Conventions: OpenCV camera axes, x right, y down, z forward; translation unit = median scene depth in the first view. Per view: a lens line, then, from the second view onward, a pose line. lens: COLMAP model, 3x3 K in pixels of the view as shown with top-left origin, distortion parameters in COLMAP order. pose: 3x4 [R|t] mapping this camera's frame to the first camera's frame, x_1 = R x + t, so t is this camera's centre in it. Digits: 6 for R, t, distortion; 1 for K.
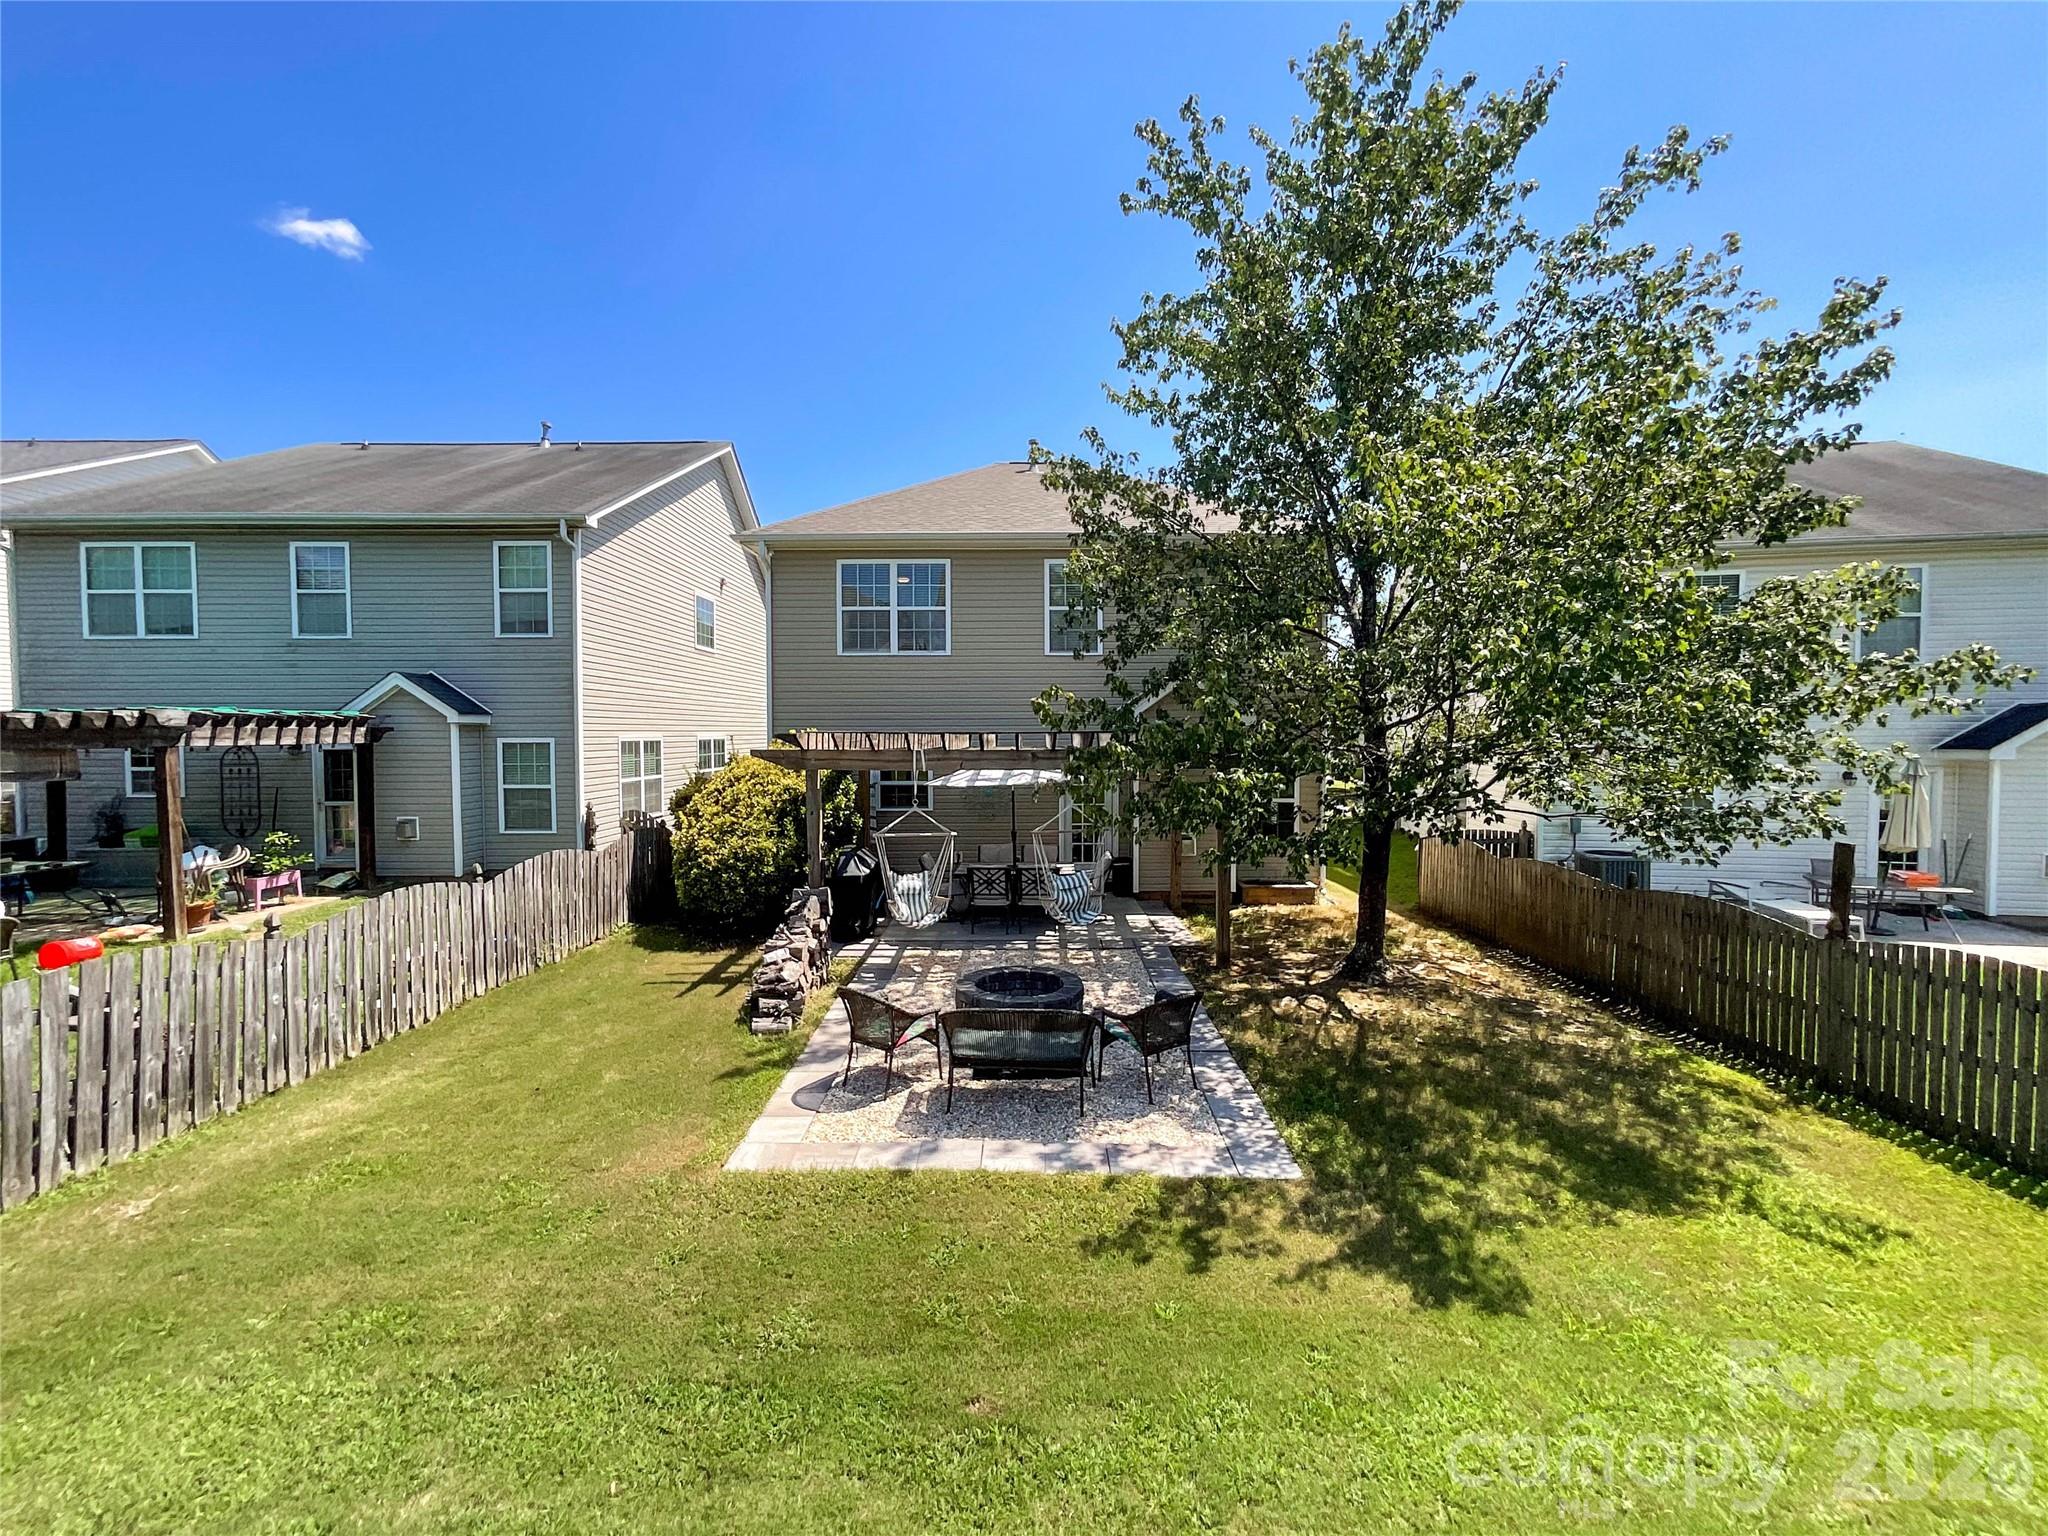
lens RADIAL K [[838.3, 0, 1020.2], [0, 838.3, 757.1], [0, 0, 1]] dist [-0.006704, 0.001809]
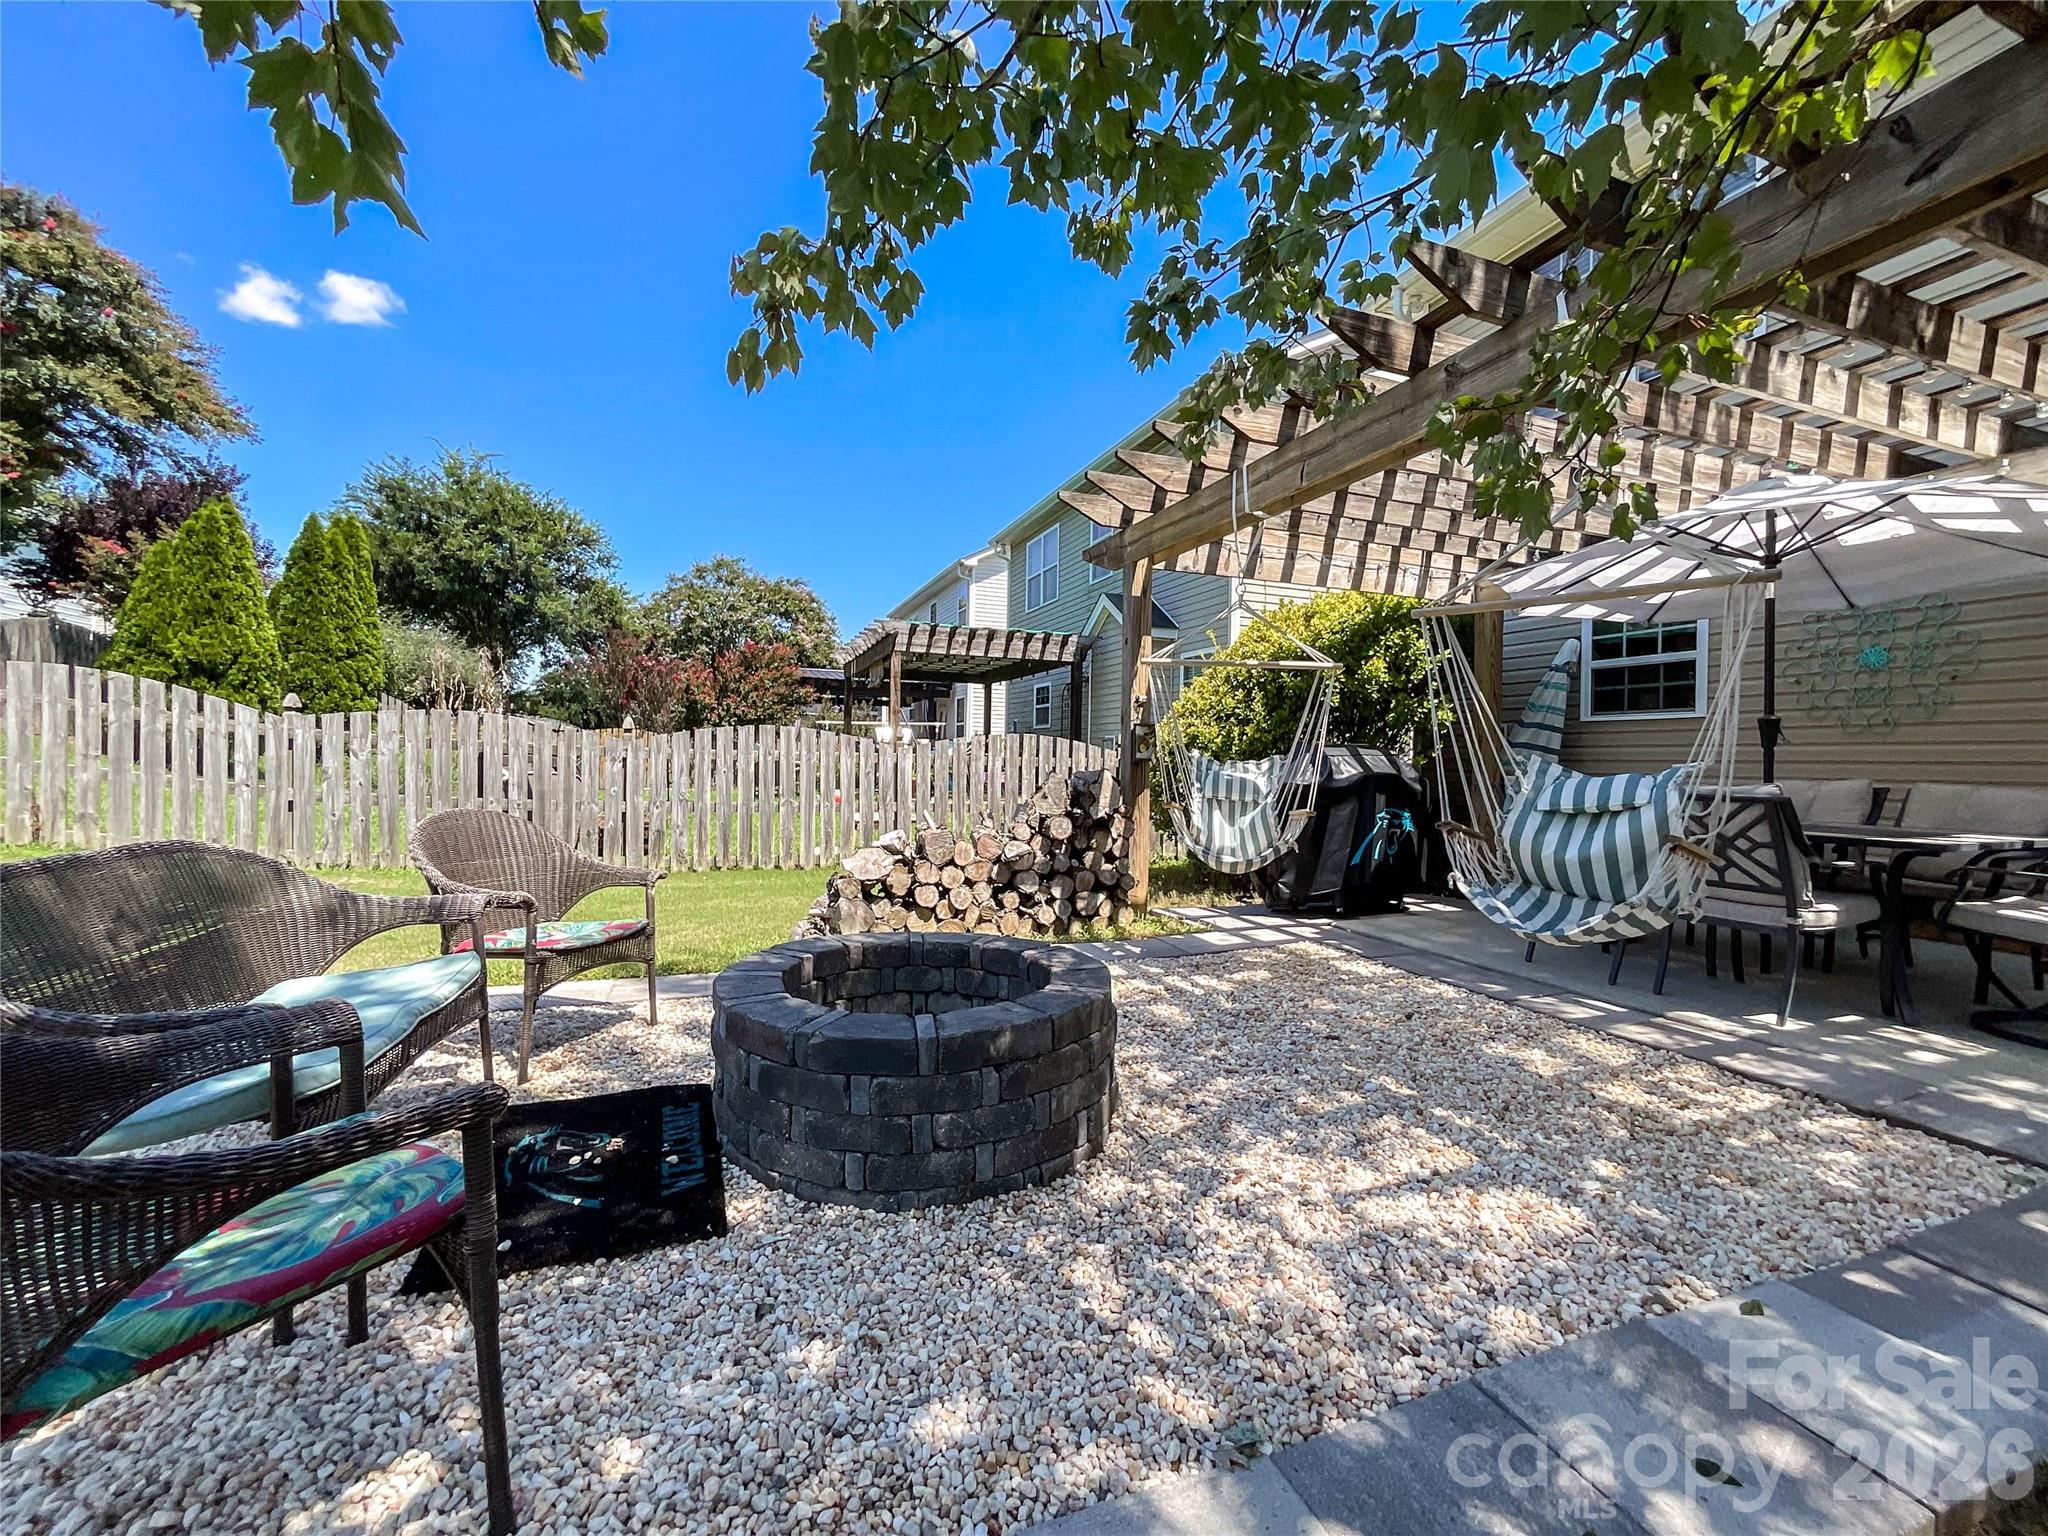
lens RADIAL K [[838.3, 0, 1034.4], [0, 838.3, 763.8], [0, 0, 1]] dist [-0.006704, 0.001809]
pose [[0.362285, 0.016150, -0.931927, 0.275679], [-0.041987, 0.999118, 0.000992, 0.161771], [0.931121, 0.038770, 0.362644, 0.800780]]
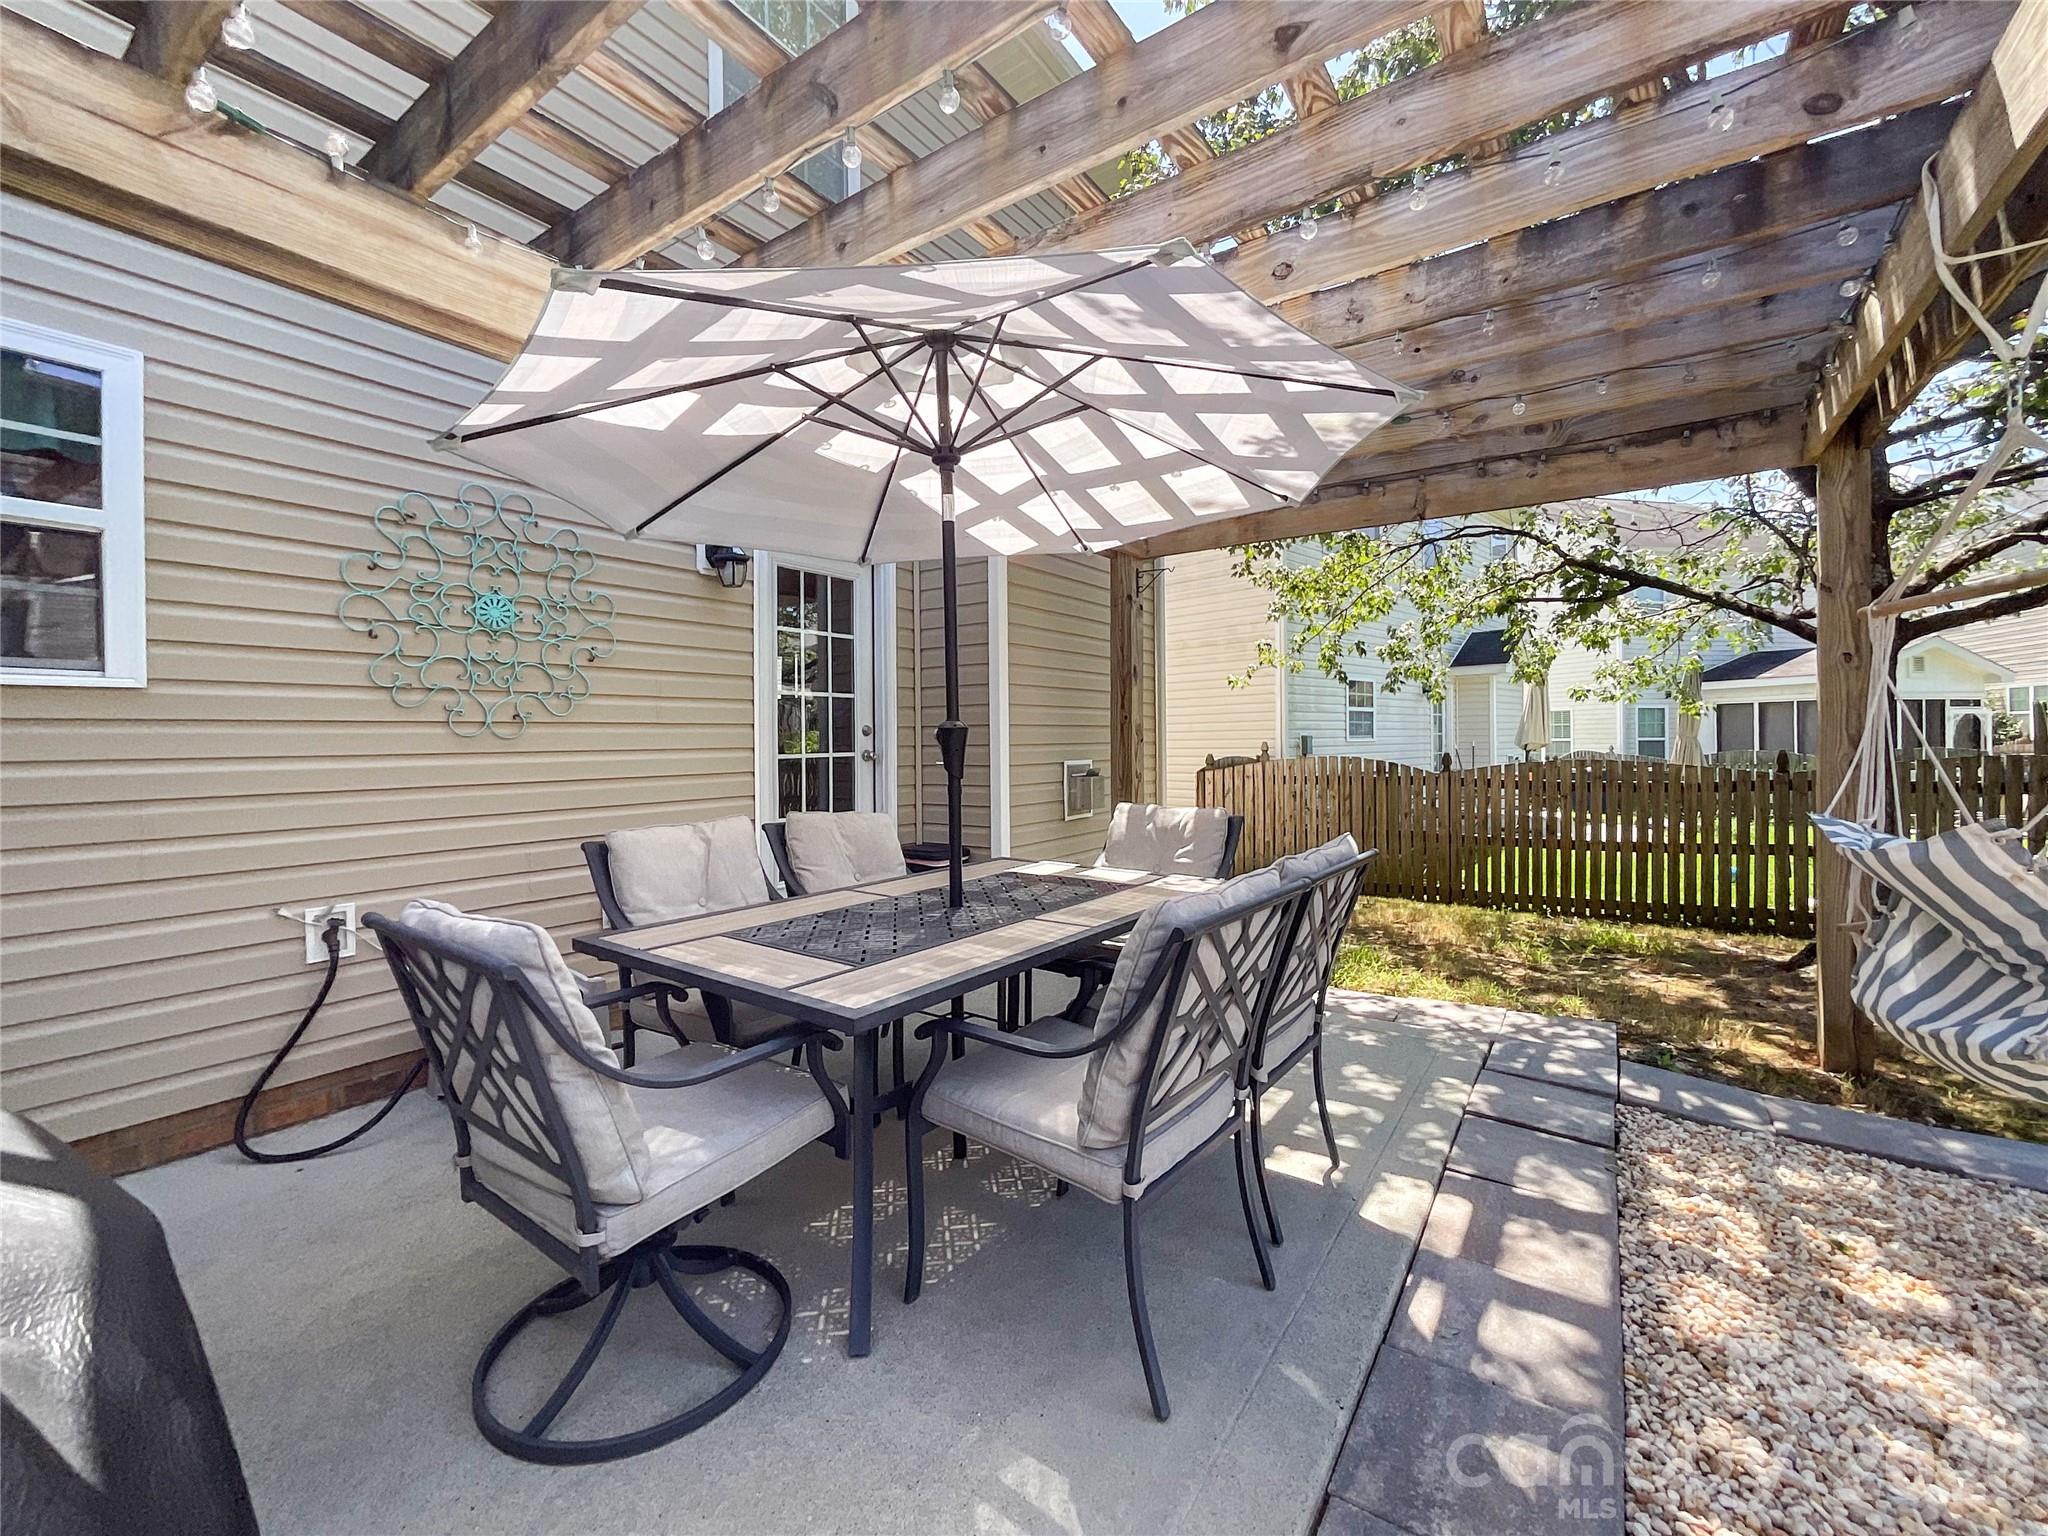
lens RADIAL K [[838.3, 0, 1016.2], [0, 838.3, 754.4], [0, 0, 1]] dist [-0.006704, 0.001809]
pose [[0.581423, -0.003001, 0.813596, -0.215336], [0.017699, 0.999803, -0.008960, 0.134424], [-0.813409, 0.019610, 0.581361, 1.159674]]
